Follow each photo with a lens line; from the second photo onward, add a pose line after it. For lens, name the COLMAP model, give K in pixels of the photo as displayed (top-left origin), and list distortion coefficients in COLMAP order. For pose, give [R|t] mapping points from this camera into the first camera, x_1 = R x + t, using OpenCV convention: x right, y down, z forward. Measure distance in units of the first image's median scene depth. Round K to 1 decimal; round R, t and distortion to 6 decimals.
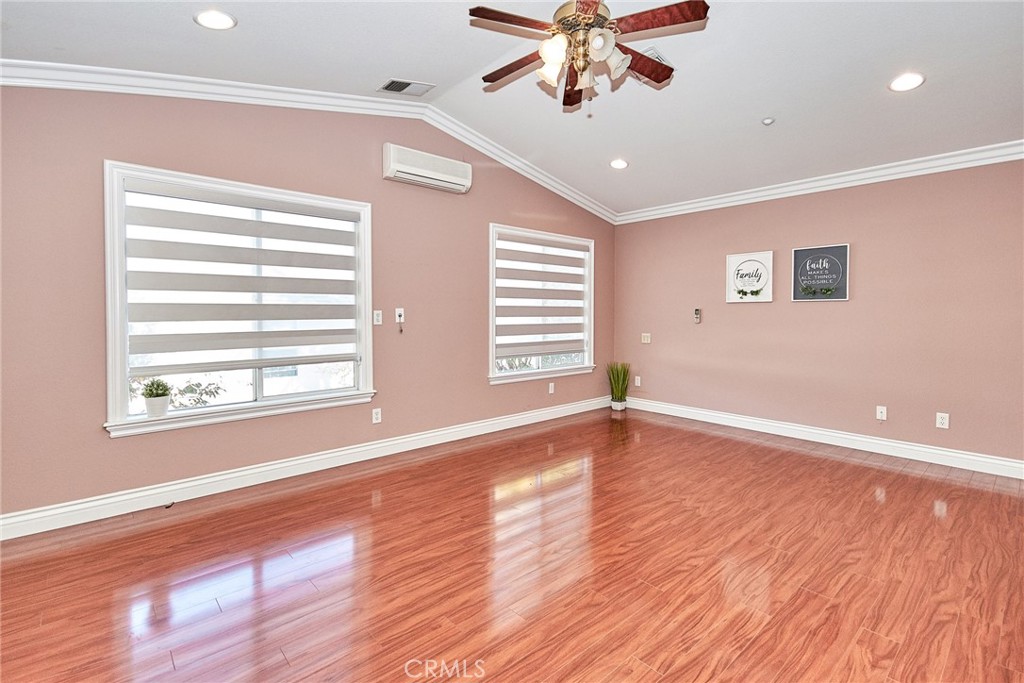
lens RADIAL K [[463.2, 0, 476.3], [0, 463.2, 324.9], [0, 0, 1]] dist [0.018864, -0.006086]
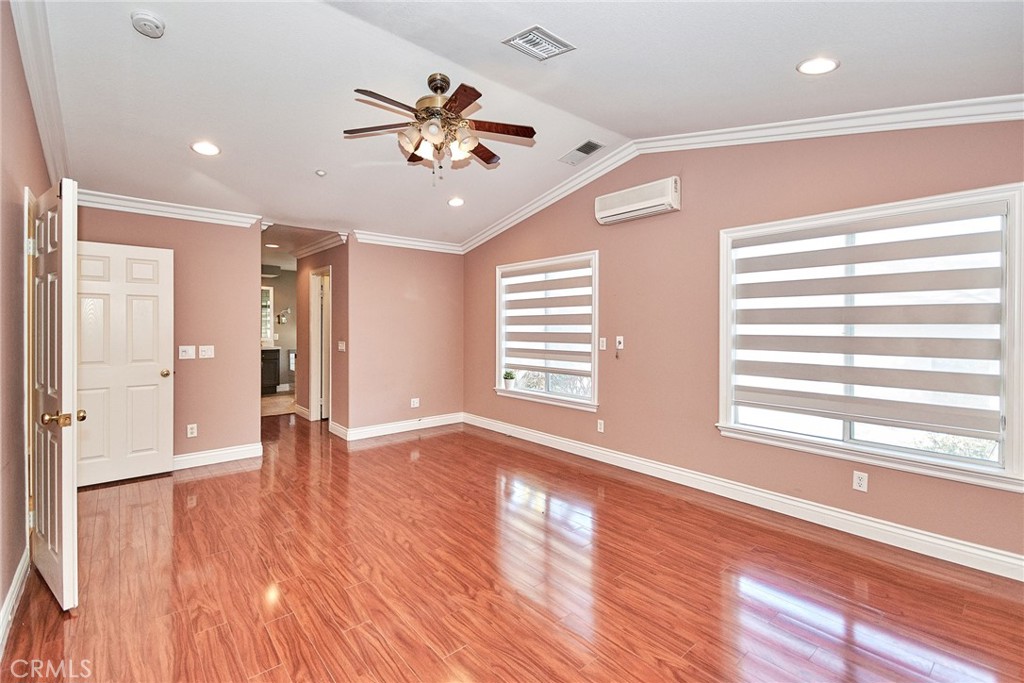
lens RADIAL K [[443.7, 0, 553.5], [0, 443.7, 334.3], [0, 0, 1]] dist [0.008369, -0.000116]
pose [[0.075049, 0.022127, -0.996934, 1.035154], [-0.026514, 0.999445, 0.020186, -0.067882], [0.996827, 0.024918, 0.075593, 0.892748]]
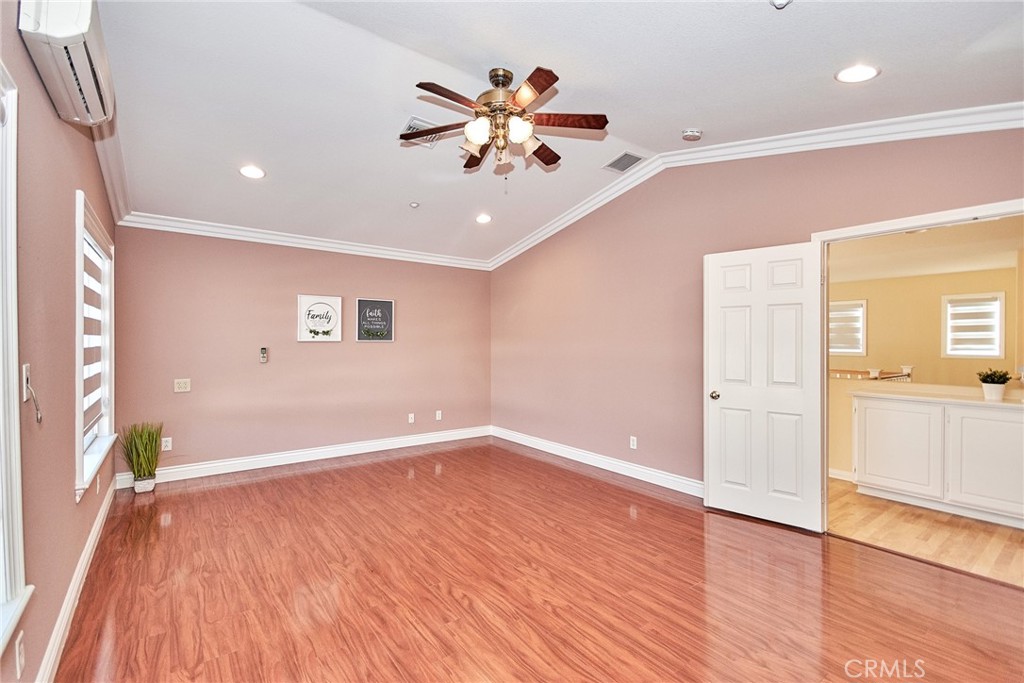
lens RADIAL K [[458.2, 0, 541.5], [0, 458.2, 342.4], [0, 0, 1]] dist [0.010320, 0.000092]
pose [[0.015399, -0.001794, 0.999880, -0.650708], [0.023778, 0.999716, 0.001427, -0.049051], [-0.999599, 0.023753, 0.015437, 0.648487]]
